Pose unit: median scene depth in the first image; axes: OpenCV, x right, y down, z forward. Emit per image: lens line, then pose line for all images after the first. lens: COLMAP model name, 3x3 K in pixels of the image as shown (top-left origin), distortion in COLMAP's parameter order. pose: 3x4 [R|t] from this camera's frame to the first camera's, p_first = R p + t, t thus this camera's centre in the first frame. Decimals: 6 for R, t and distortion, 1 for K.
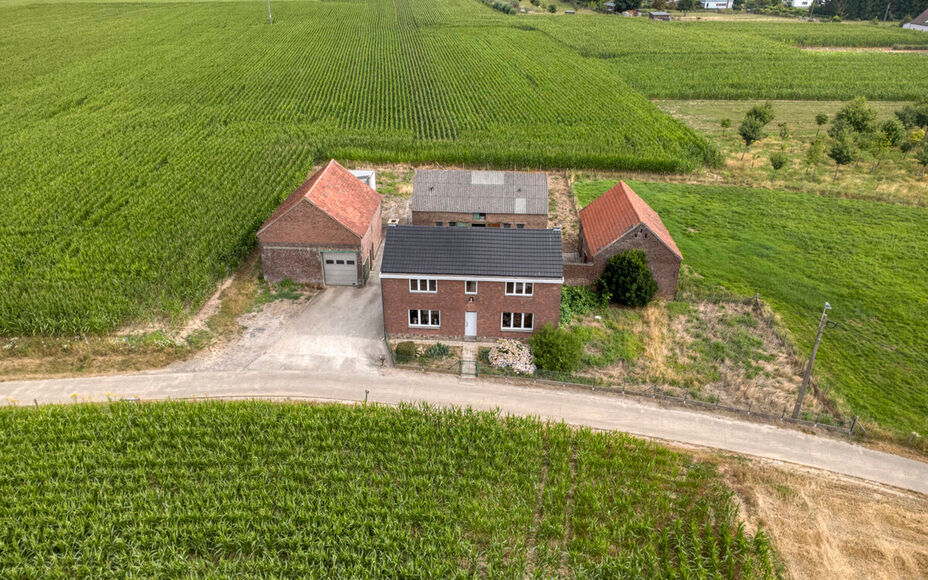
lens RADIAL K [[660.6, 0, 464.0], [0, 660.6, 290.0], [0, 0, 1]] dist [0.003317, 0.003611]
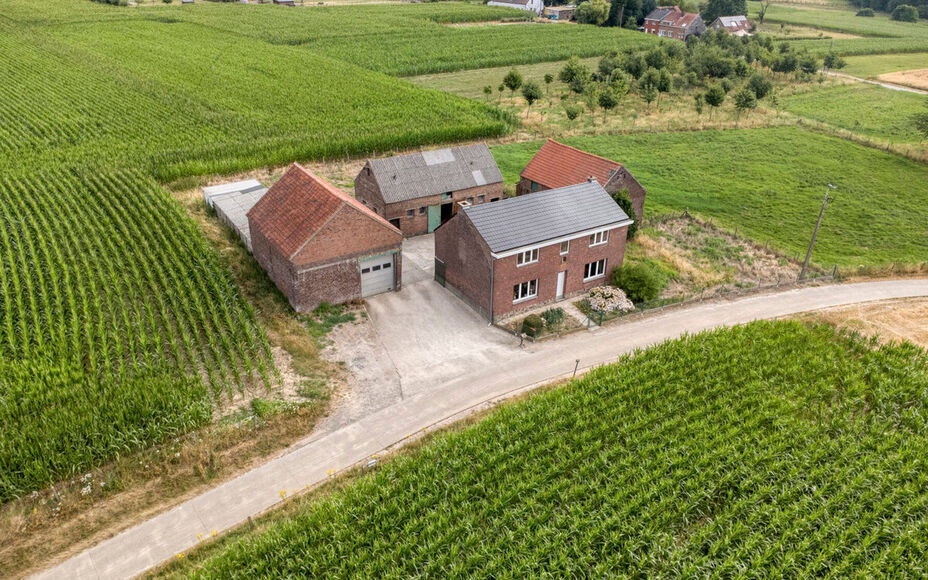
lens RADIAL K [[676.7, 0, 464.0], [0, 676.7, 290.0], [0, 0, 1]] dist [0.003303, 0.001123]
pose [[0.803916, -0.263794, 0.533039, -0.632095], [0.262294, 0.961640, 0.080317, -0.060161], [-0.533779, 0.075244, 0.842270, 0.175188]]
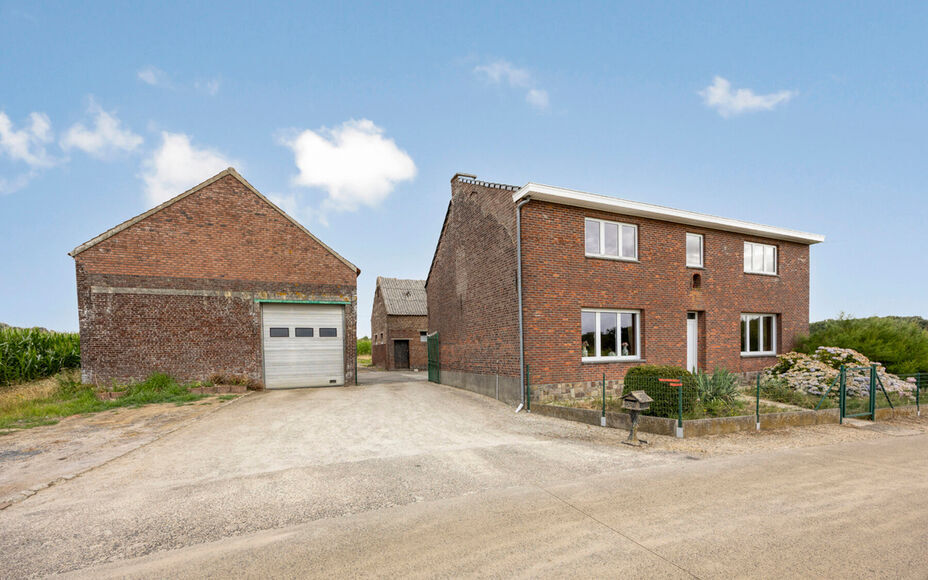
lens RADIAL K [[377.6, 0, 467.0], [0, 377.6, 362.3], [0, 0, 1]] dist [-0.002985, -0.000254]
pose [[0.890158, -0.033510, 0.454418, -0.221869], [0.232074, 0.891588, -0.388860, 0.115820], [-0.392123, 0.451605, 0.801431, 0.802171]]
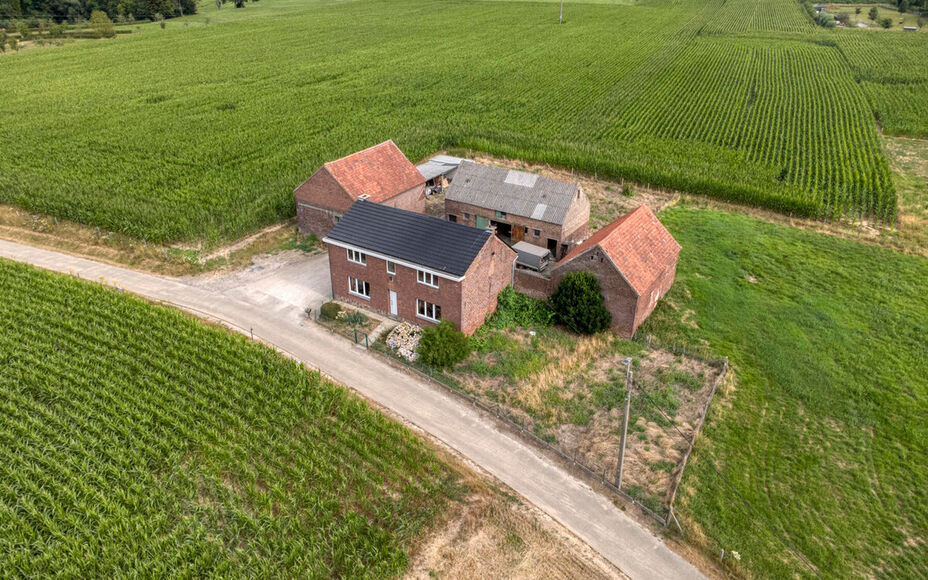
lens RADIAL K [[660.6, 0, 464.0], [0, 660.6, 290.0], [0, 0, 1]] dist [0.003317, 0.003611]
pose [[0.869481, 0.229178, -0.437585, 0.524773], [-0.231734, 0.971575, 0.048392, -0.042505], [0.436237, 0.059328, 0.897874, 0.095790]]
